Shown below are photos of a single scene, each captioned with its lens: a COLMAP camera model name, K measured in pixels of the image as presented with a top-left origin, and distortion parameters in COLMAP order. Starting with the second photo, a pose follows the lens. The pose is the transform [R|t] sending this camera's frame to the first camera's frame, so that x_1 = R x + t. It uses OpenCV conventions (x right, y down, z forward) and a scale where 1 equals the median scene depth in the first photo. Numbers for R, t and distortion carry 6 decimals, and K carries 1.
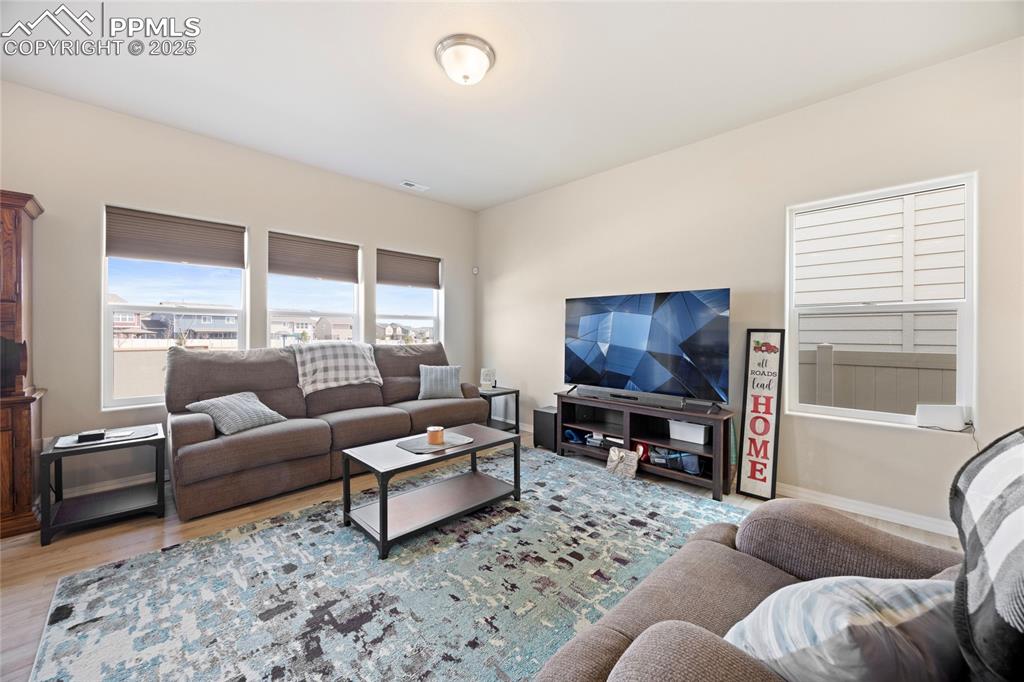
lens RADIAL K [[391.1, 0, 513.2], [0, 391.1, 336.3], [0, 0, 1]] dist [-0.003006, 0.000660]
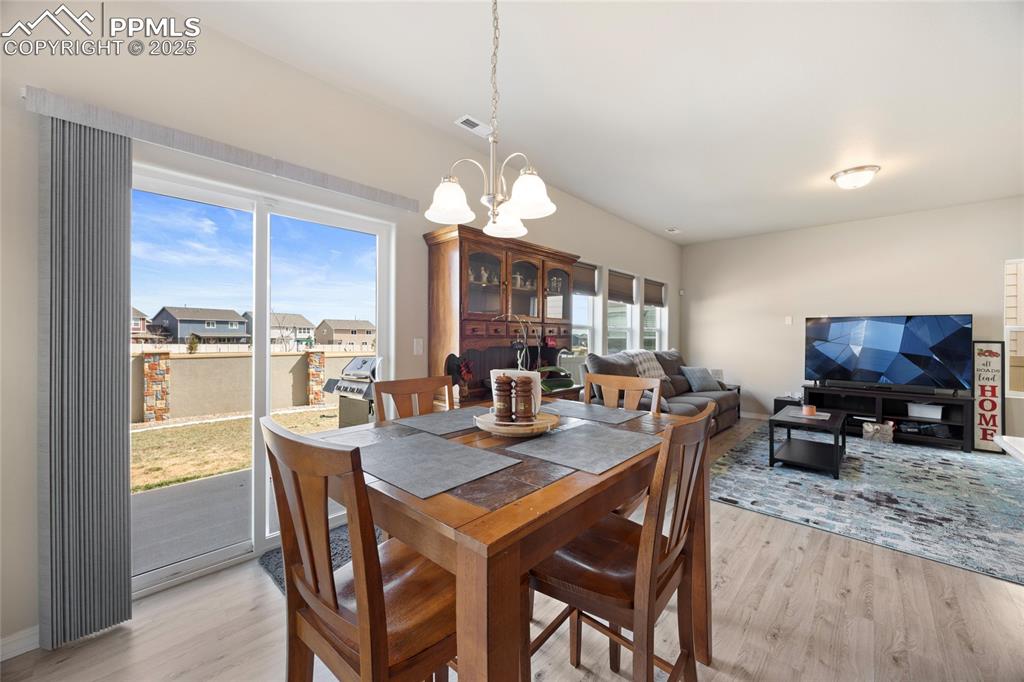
lens RADIAL K [[391.1, 0, 509.6], [0, 391.1, 339.2], [0, 0, 1]] dist [-0.003006, 0.000660]
pose [[0.999553, -0.000154, 0.029891, -1.237123], [0.000261, 0.999994, -0.003577, -0.020654], [-0.029890, 0.003584, 0.999547, -0.443800]]
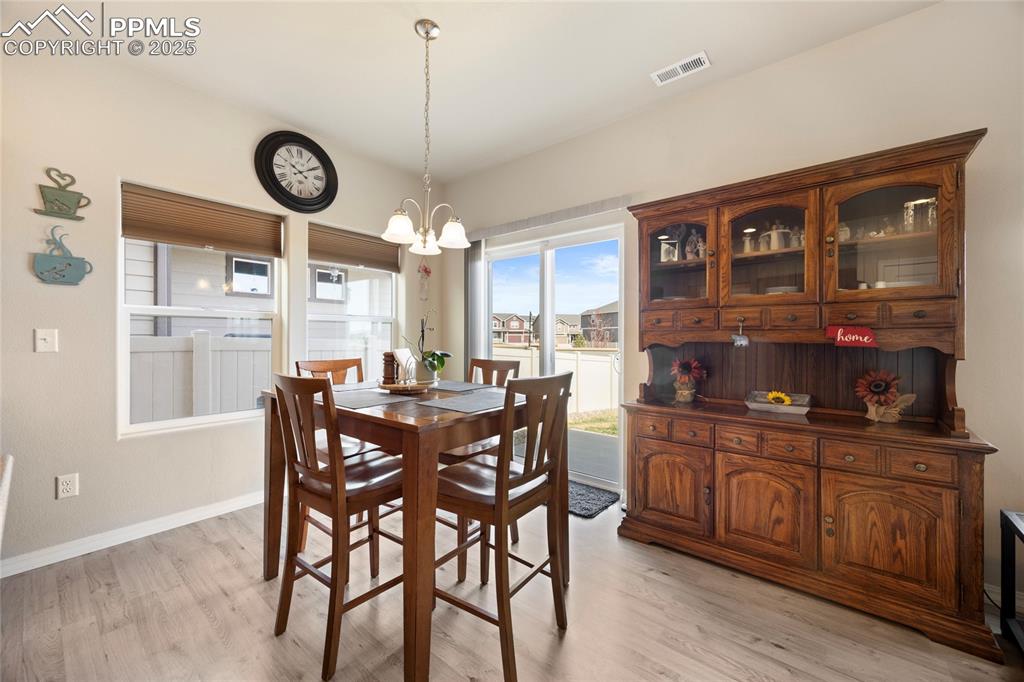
lens RADIAL K [[402.2, 0, 511.1], [0, 402.2, 337.3], [0, 0, 1]] dist [-0.002052, -0.000158]
pose [[0.081775, -0.006098, -0.996632, -0.510927], [-0.010860, 0.999916, -0.007009, -0.005364], [0.996592, 0.011397, 0.081702, 0.136832]]
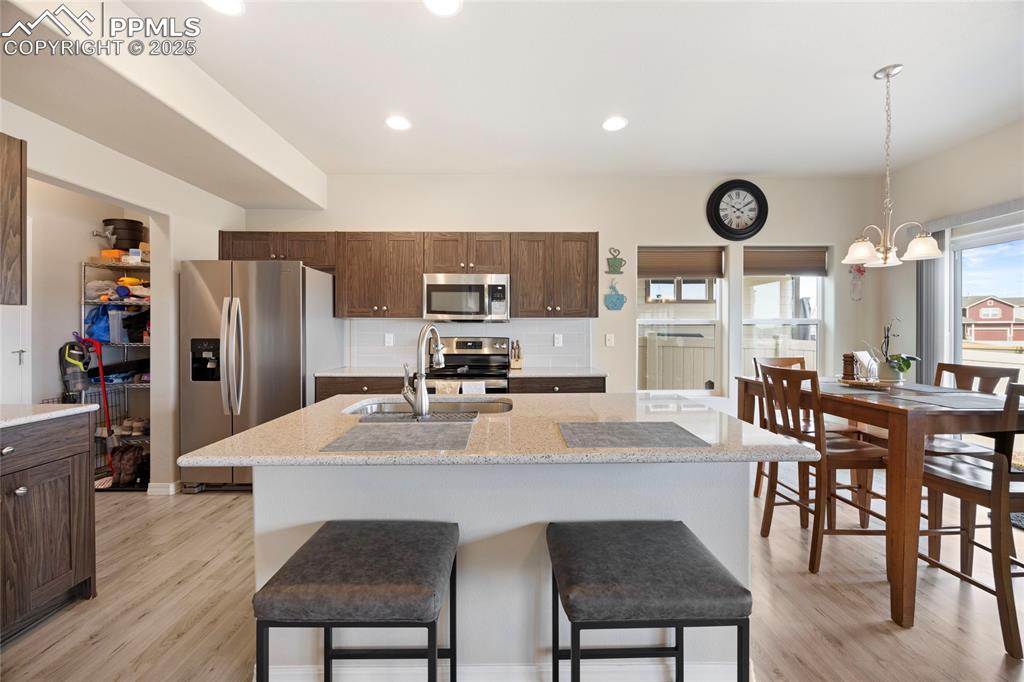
lens RADIAL K [[391.1, 0, 511.8], [0, 391.1, 333.1], [0, 0, 1]] dist [-0.003006, 0.000660]
pose [[-0.714488, -0.004282, -0.699635, -0.142943], [-0.011645, 0.999916, 0.005773, -0.022167], [0.699551, 0.012272, -0.714477, 0.078816]]
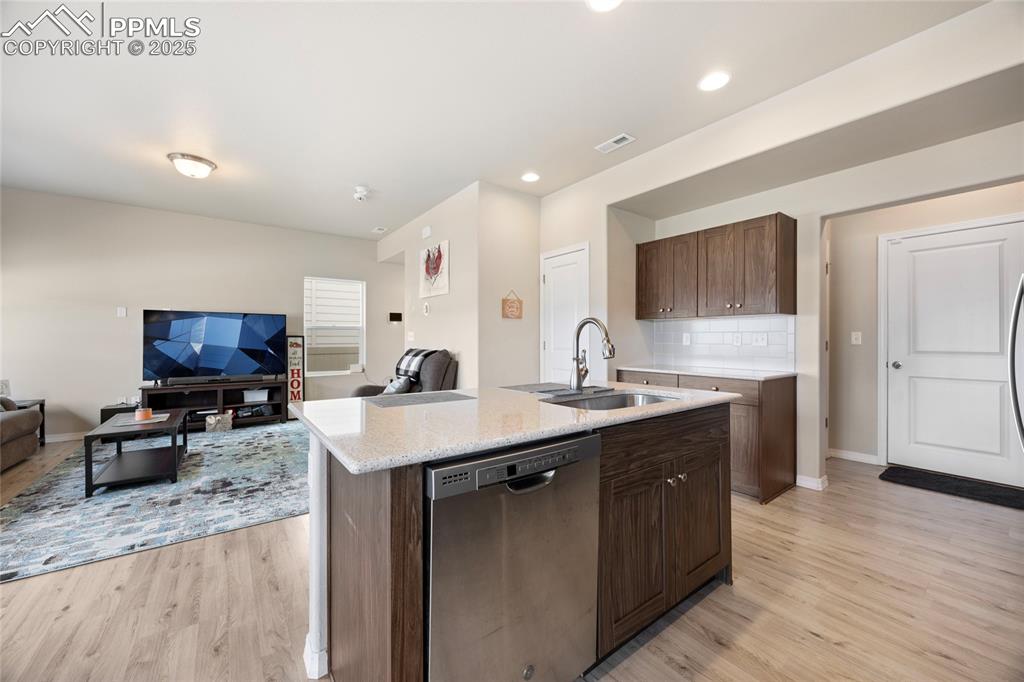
lens RADIAL K [[391.1, 0, 515.0], [0, 391.1, 335.5], [0, 0, 1]] dist [-0.003006, 0.000660]
pose [[0.150066, 0.001364, 0.988675, -1.154106], [0.011523, 0.999929, -0.003129, -0.000154], [-0.988609, 0.011862, 0.150039, -0.405955]]
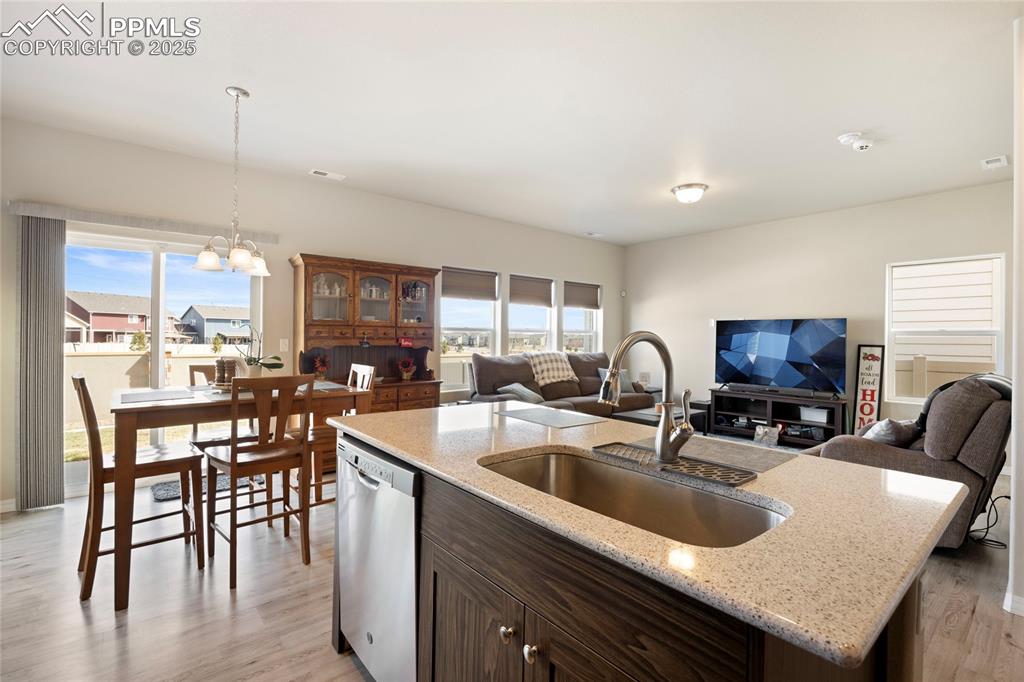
lens RADIAL K [[462.6, 0, 509.6], [0, 462.6, 343.0], [0, 0, 1]] dist [-0.012987, 0.001146]
pose [[0.995283, 0.006314, -0.096806, -0.560058], [-0.006261, 0.999980, 0.000846, -0.018884], [0.096809, -0.000236, 0.995303, -0.880123]]
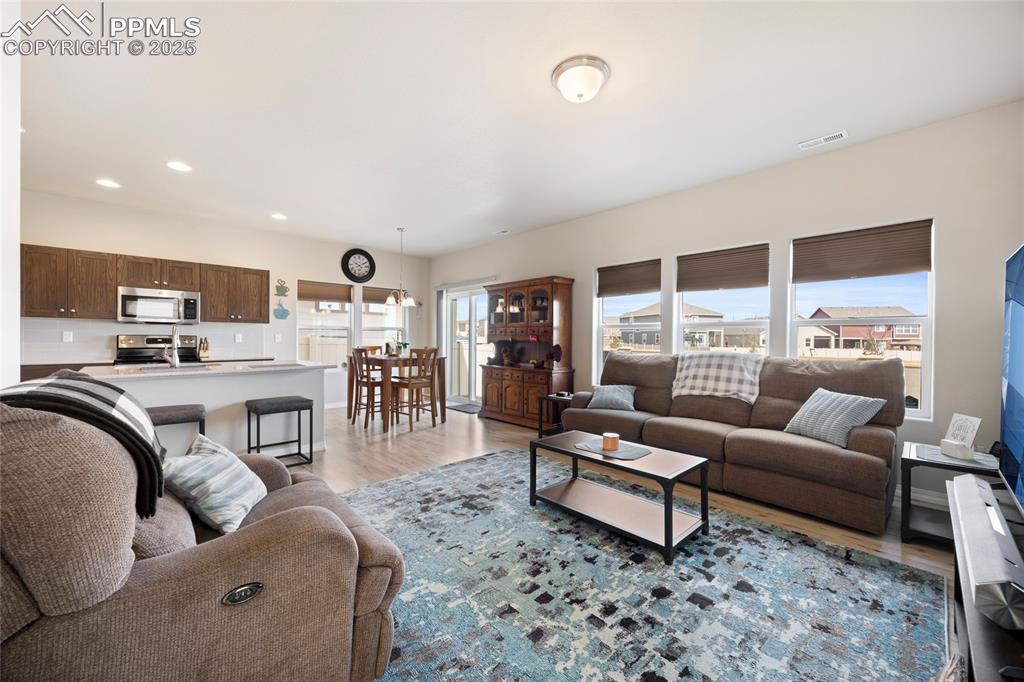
lens RADIAL K [[391.1, 0, 510.7], [0, 391.1, 343.5], [0, 0, 1]] dist [-0.003006, 0.000660]
pose [[-0.031599, 0.007512, -0.999472, 0.718214], [-0.019032, 0.999786, 0.008116, -0.006093], [0.999319, 0.019279, -0.031450, 0.659535]]
